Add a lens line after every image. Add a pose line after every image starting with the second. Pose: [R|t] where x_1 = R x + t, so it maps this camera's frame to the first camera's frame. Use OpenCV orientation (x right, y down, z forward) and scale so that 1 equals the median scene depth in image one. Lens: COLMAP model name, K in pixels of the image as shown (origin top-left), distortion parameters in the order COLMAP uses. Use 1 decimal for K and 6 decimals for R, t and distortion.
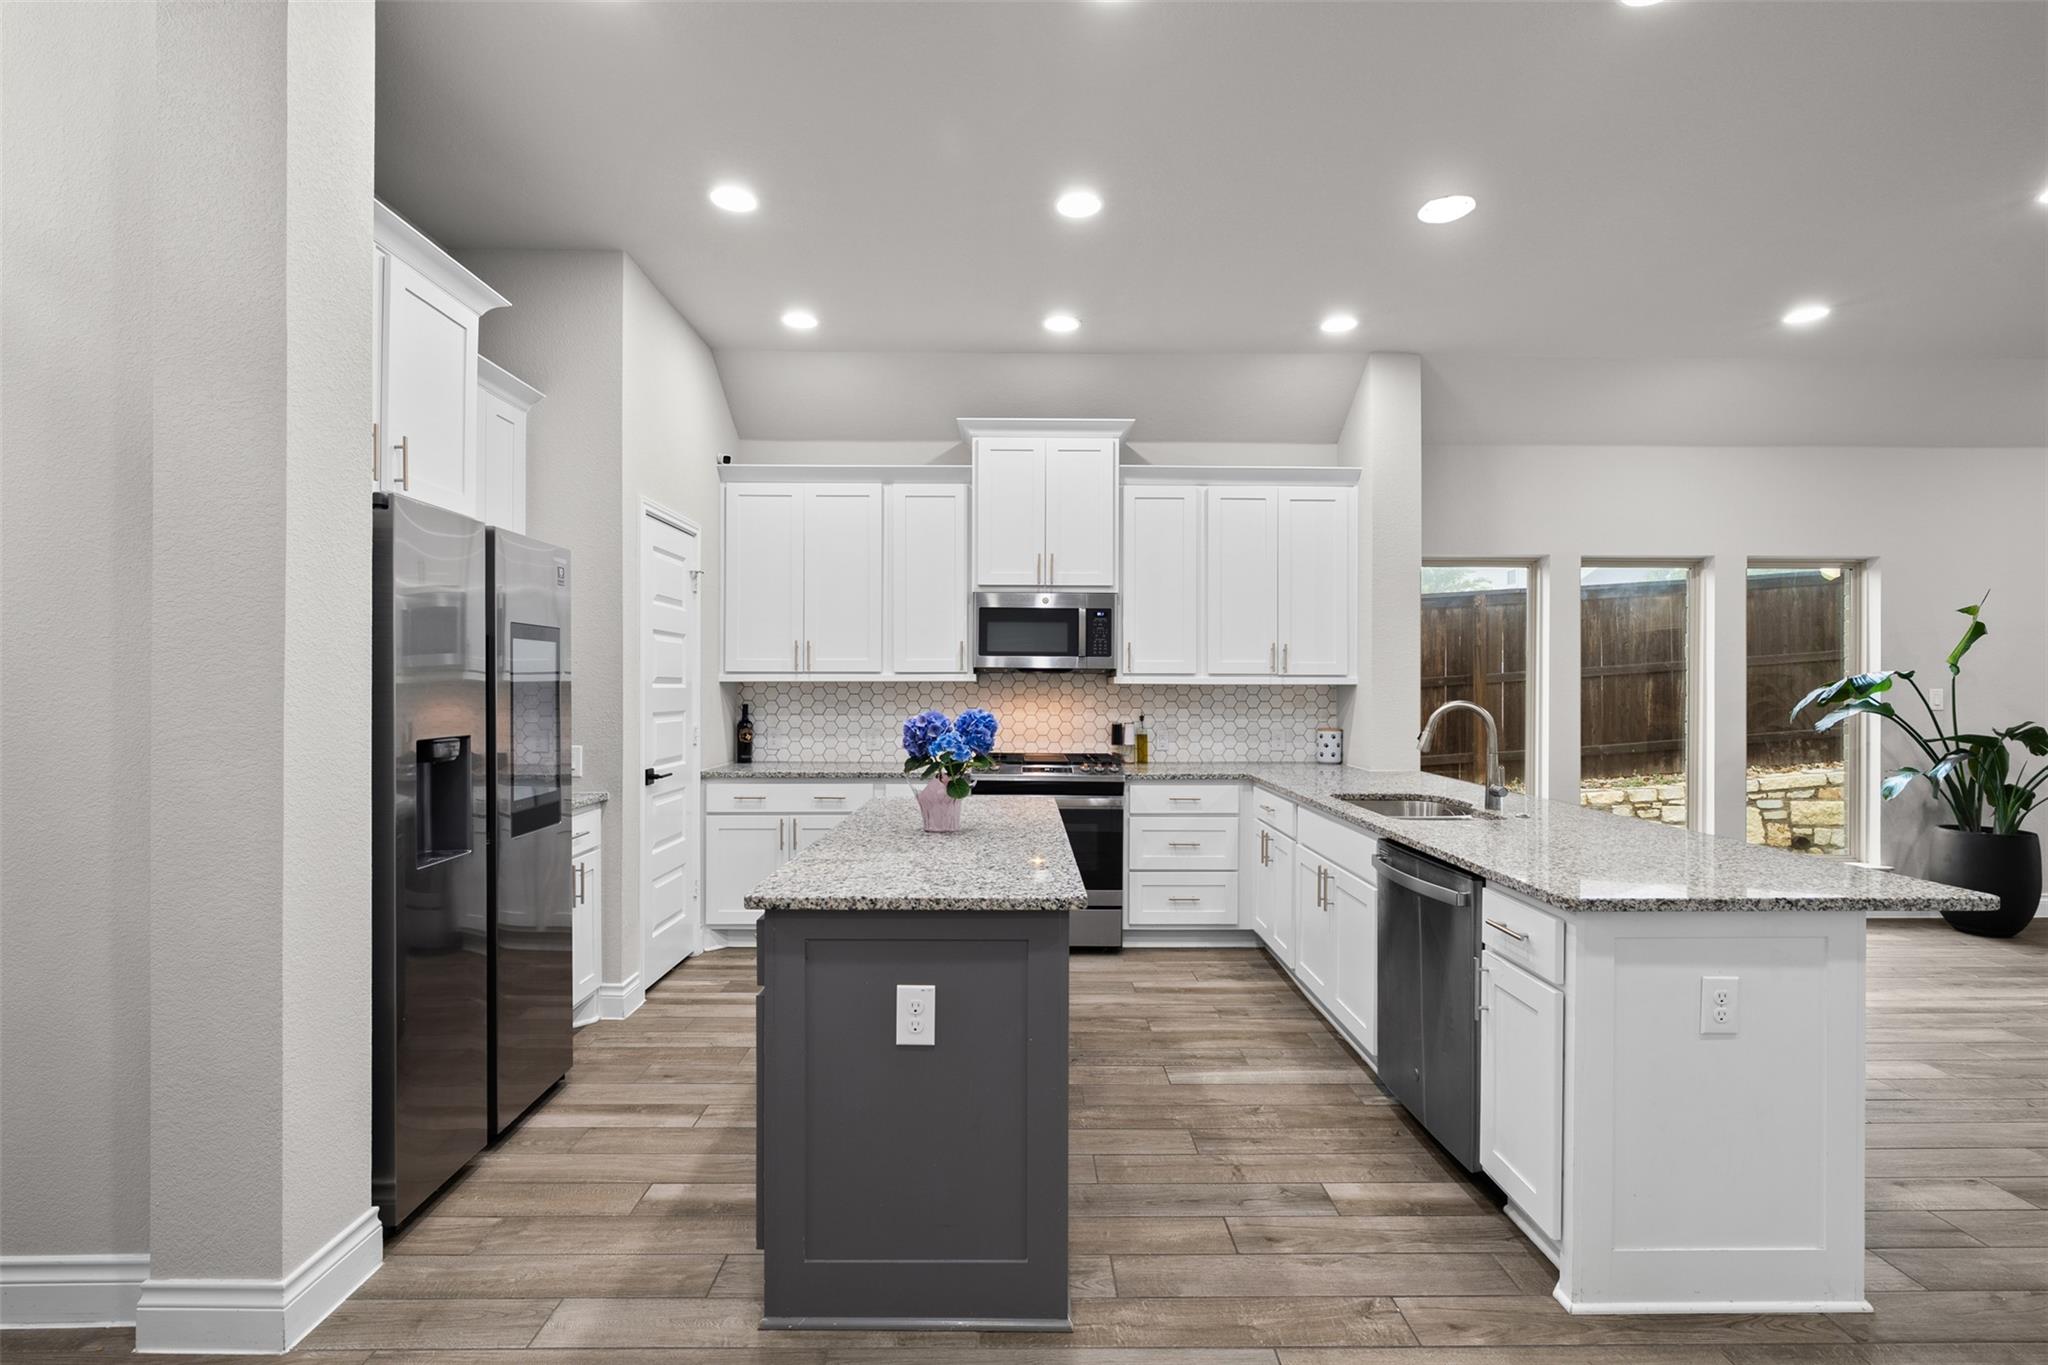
lens RADIAL K [[918.5, 0, 1023.1], [0, 918.5, 688.6], [0, 0, 1]] dist [-0.006606, 0.002049]
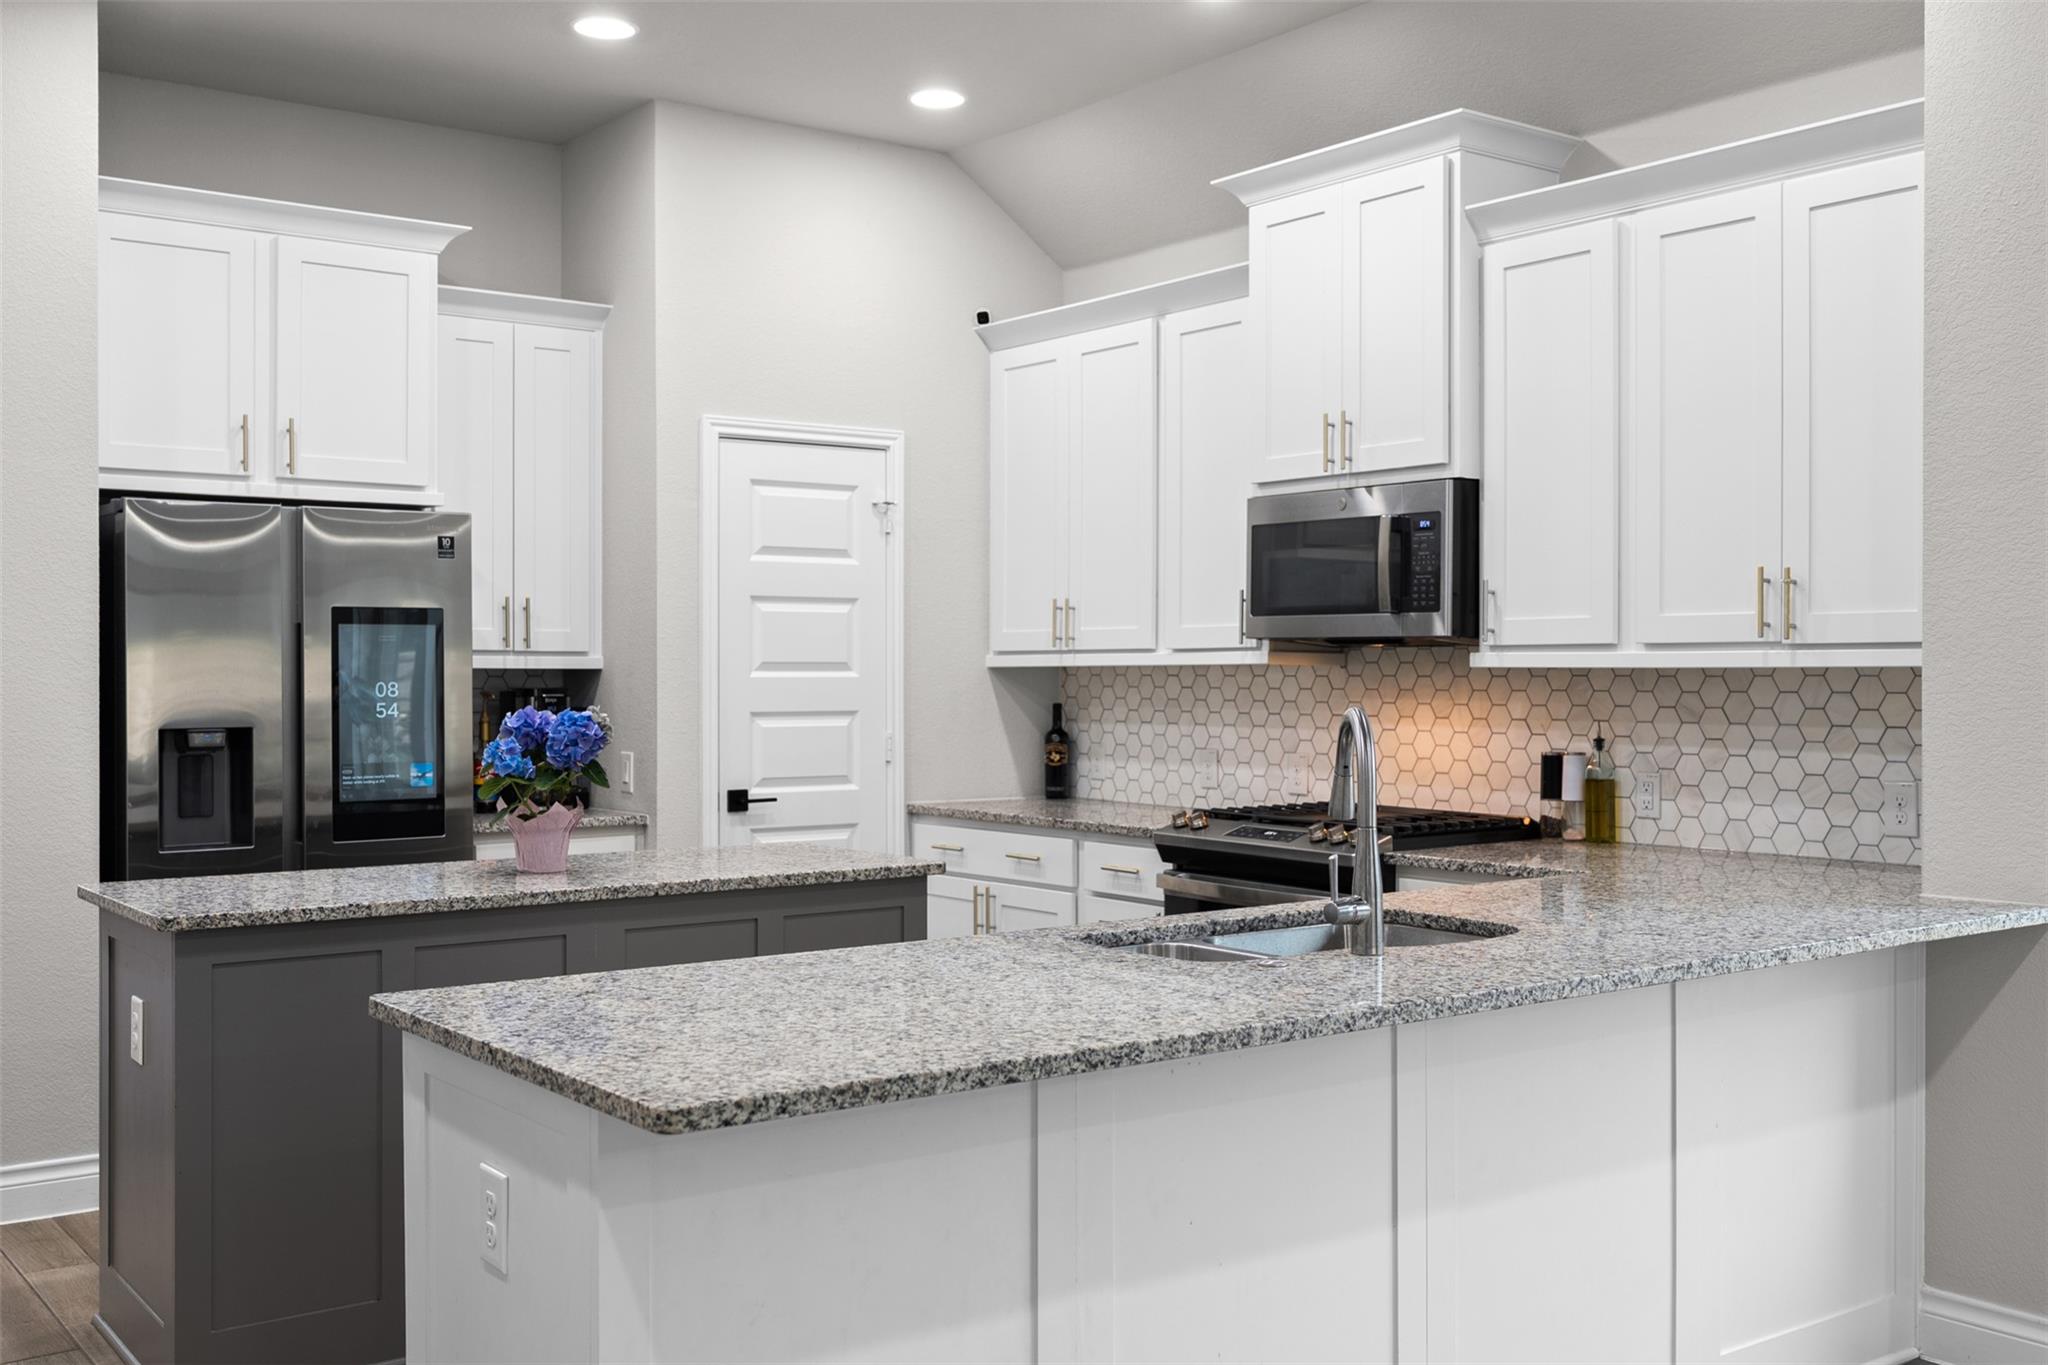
lens RADIAL K [[2005.0, 0, 1025.0], [0, 2005.0, 665.1], [0, 0, 1]] dist [0.010576, 0.000000]
pose [[0.586252, -0.005475, -0.810110, 0.801326], [0.001211, 0.999982, -0.005882, -0.000795], [0.810128, 0.002467, 0.586248, 0.206121]]
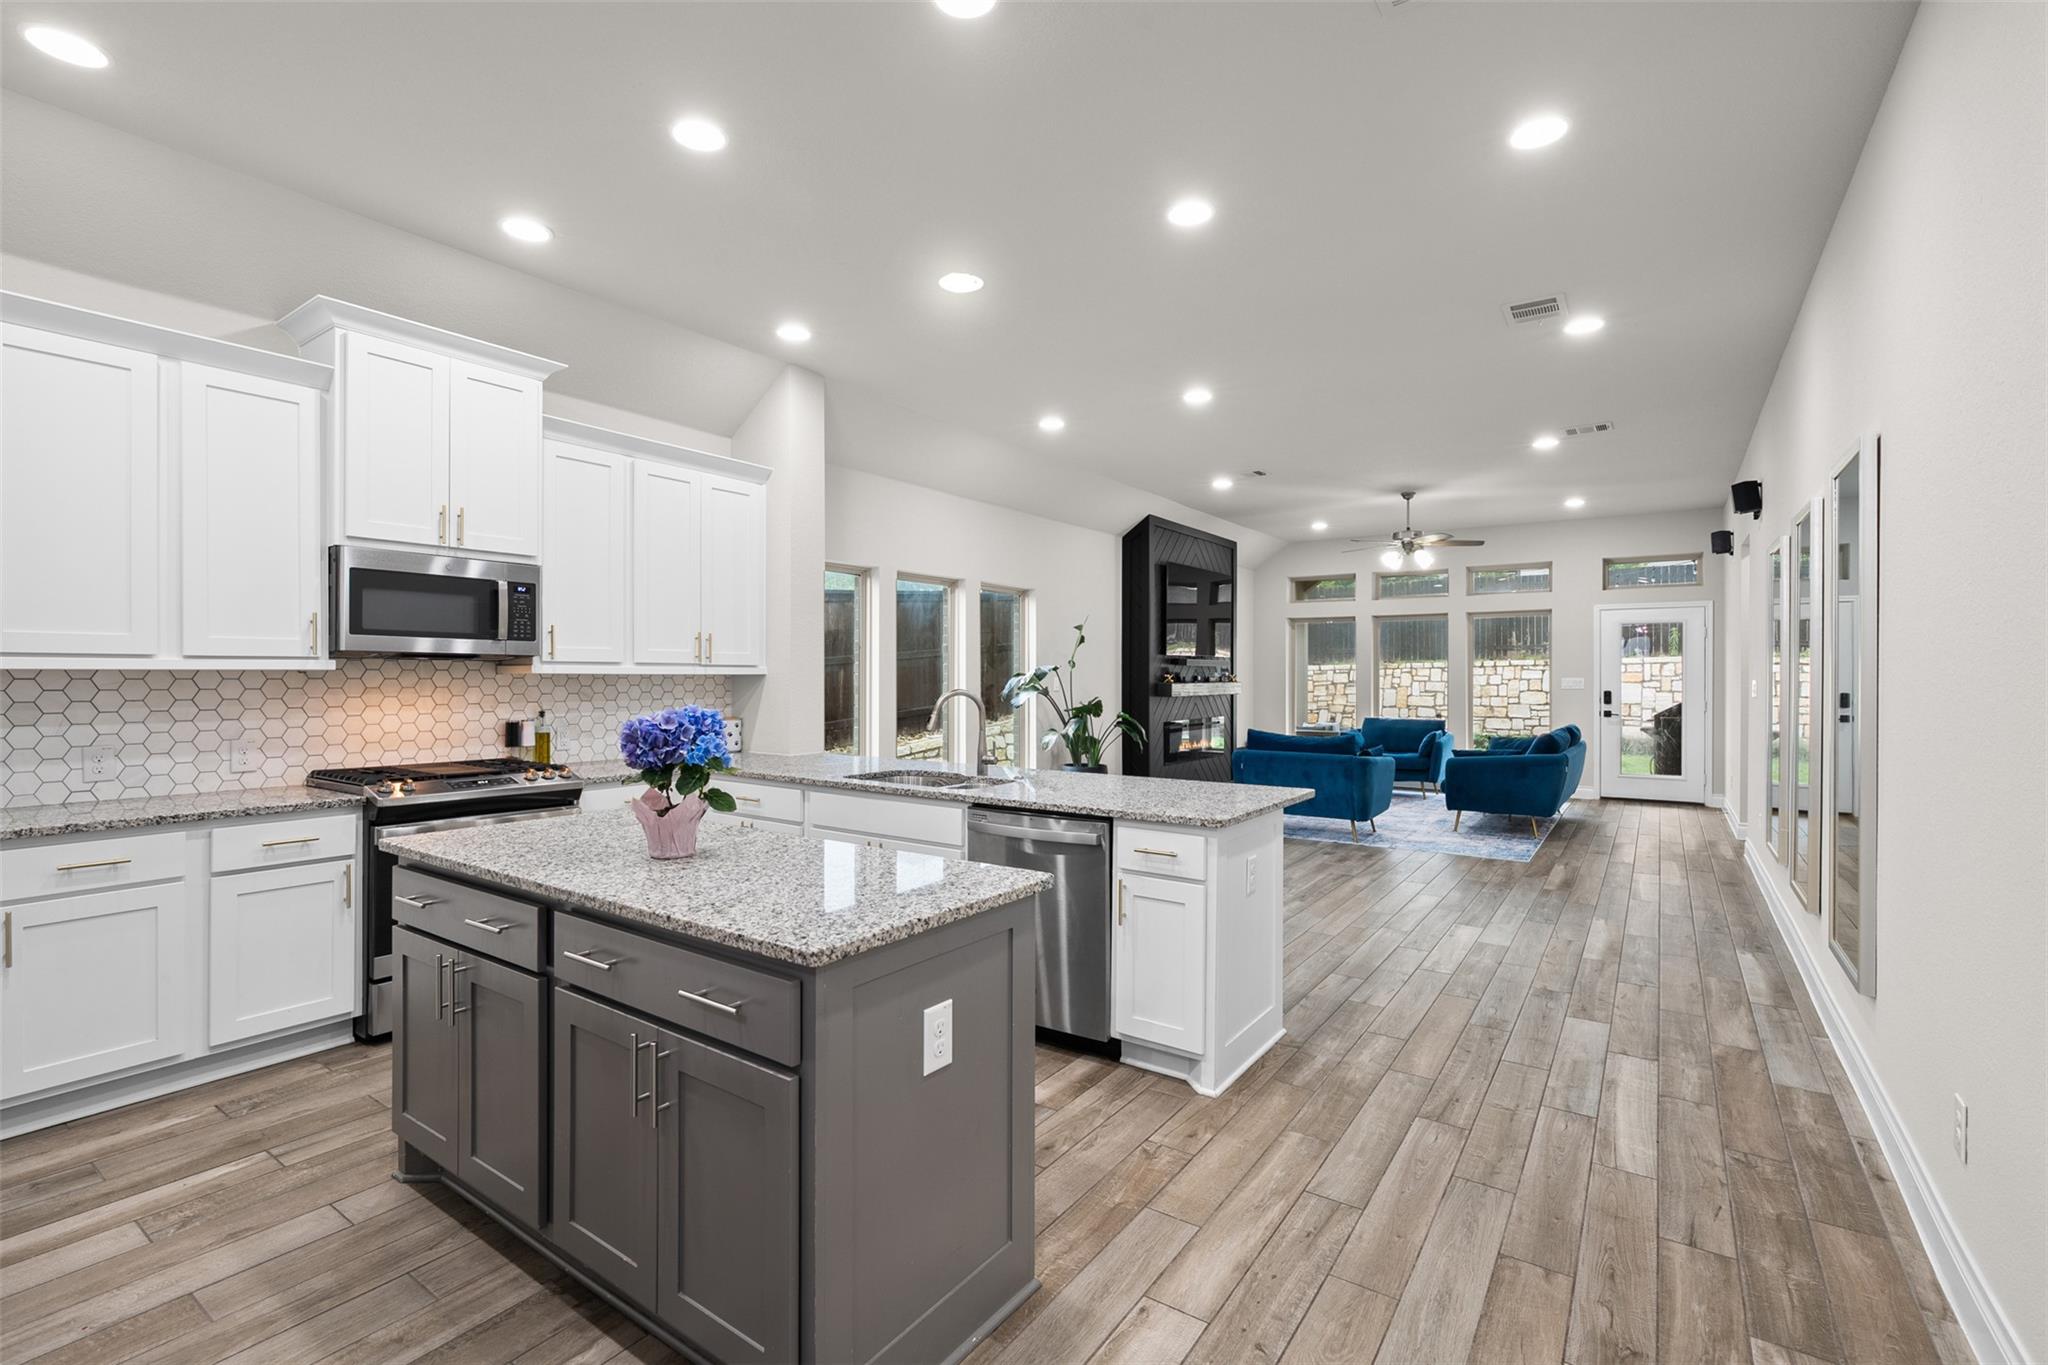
lens RADIAL K [[918.5, 0, 1028.9], [0, 918.5, 671.0], [0, 0, 1]] dist [-0.006606, 0.002049]
pose [[0.577748, 0.002706, 0.816211, -0.318578], [0.001190, 0.999991, -0.004157, -0.003694], [-0.816214, 0.003373, 0.577739, 0.150659]]
